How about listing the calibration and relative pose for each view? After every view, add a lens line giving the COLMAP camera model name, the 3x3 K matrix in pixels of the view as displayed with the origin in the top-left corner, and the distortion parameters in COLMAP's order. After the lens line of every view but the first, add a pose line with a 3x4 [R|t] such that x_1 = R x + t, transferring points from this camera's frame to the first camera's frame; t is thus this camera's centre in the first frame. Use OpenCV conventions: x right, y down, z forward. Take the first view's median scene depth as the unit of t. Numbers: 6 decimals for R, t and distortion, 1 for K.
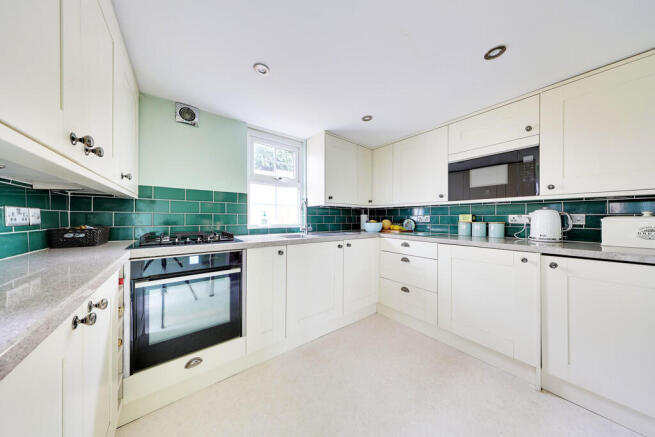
lens RADIAL K [[197.2, 0, 324.5], [0, 197.2, 218.5], [0, 0, 1]] dist [0.000385, -0.000302]
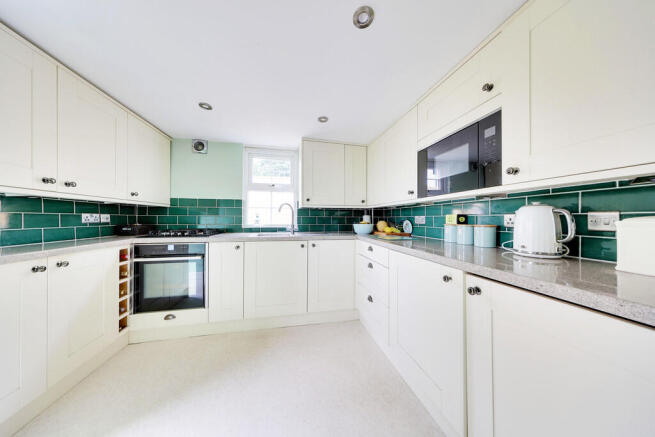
lens RADIAL K [[191.0, 0, 323.8], [0, 191.0, 217.4], [0, 0, 1]] dist [0.001375, -0.000073]
pose [[0.901833, -0.003605, -0.432069, 0.644802], [-0.000788, 0.999950, -0.009987, -0.001242], [0.432083, 0.009347, 0.901785, 0.130415]]
